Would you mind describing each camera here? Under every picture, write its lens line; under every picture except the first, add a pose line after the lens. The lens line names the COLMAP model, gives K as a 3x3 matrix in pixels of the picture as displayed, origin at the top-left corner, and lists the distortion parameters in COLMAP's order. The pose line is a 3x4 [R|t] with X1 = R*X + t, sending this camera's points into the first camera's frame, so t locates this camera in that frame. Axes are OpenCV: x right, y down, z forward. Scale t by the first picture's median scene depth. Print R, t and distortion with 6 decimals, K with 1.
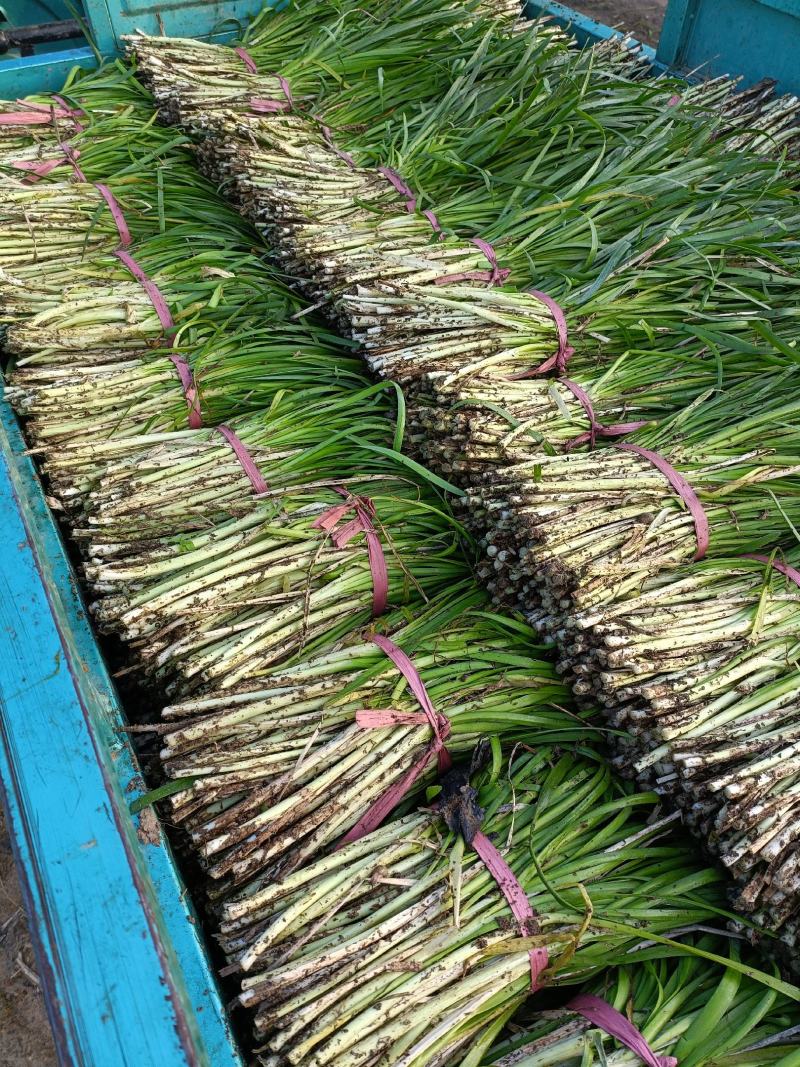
lens RADIAL K [[791.4, 0, 400.0], [0, 791.4, 533.5], [0, 0, 1]] dist [0.062397, -0.057889]
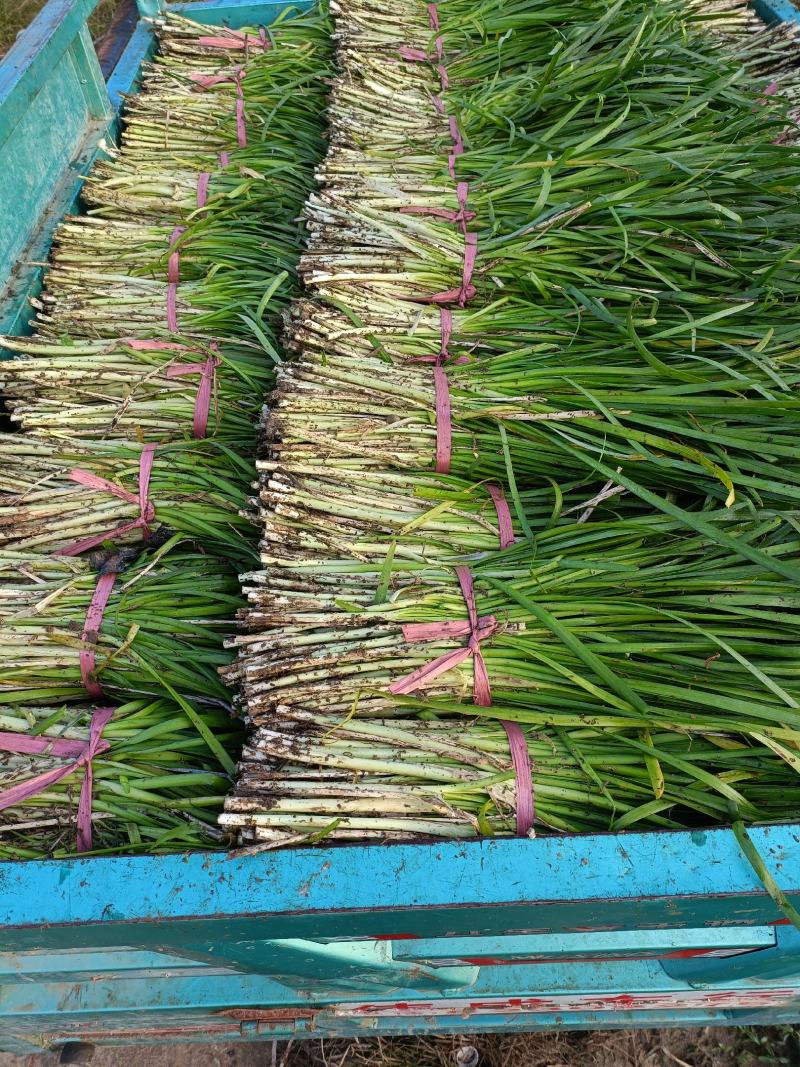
lens RADIAL K [[791.4, 0, 400.0], [0, 791.4, 533.5], [0, 0, 1]] dist [0.062397, -0.057889]
pose [[0.885999, 0.309654, -0.345137, 0.632012], [-0.302887, 0.950081, 0.074865, 0.040213], [0.351091, 0.038207, 0.935562, -0.050975]]
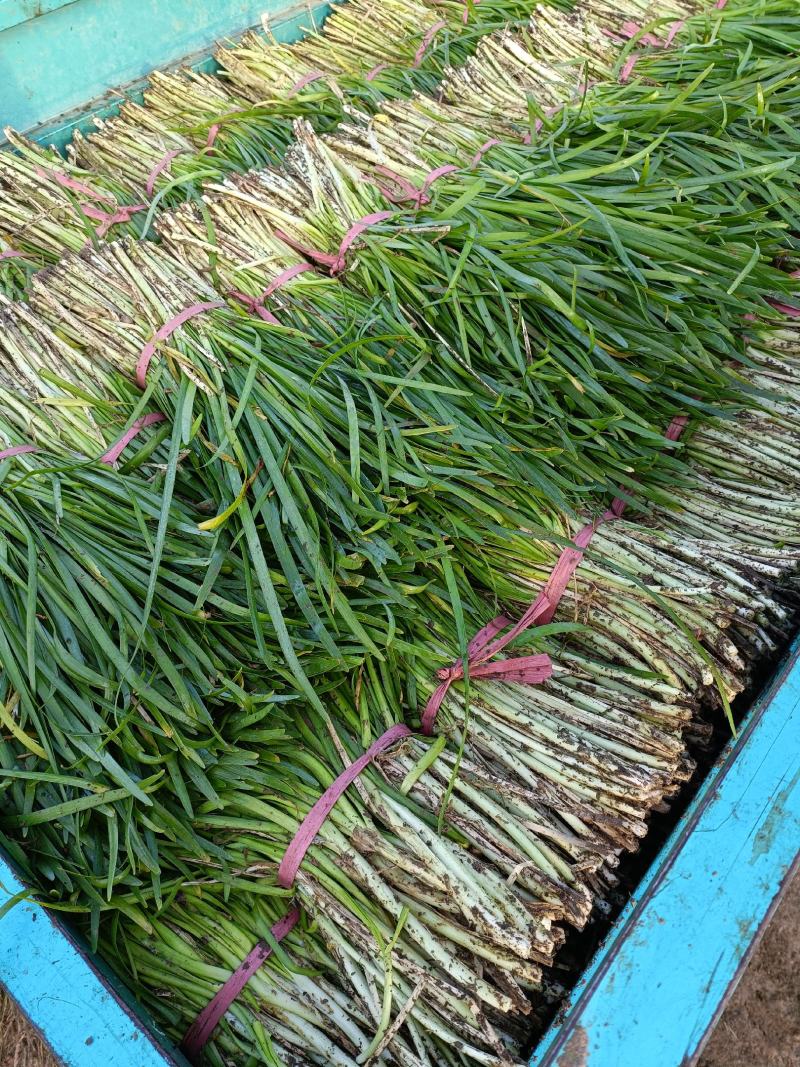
lens RADIAL K [[791.4, 0, 400.0], [0, 791.4, 533.5], [0, 0, 1]] dist [0.062397, -0.057889]
pose [[0.354339, 0.726453, -0.588821, 1.201429], [-0.680532, 0.632187, 0.370426, -0.469994], [0.641342, 0.269455, 0.718383, 0.379053]]
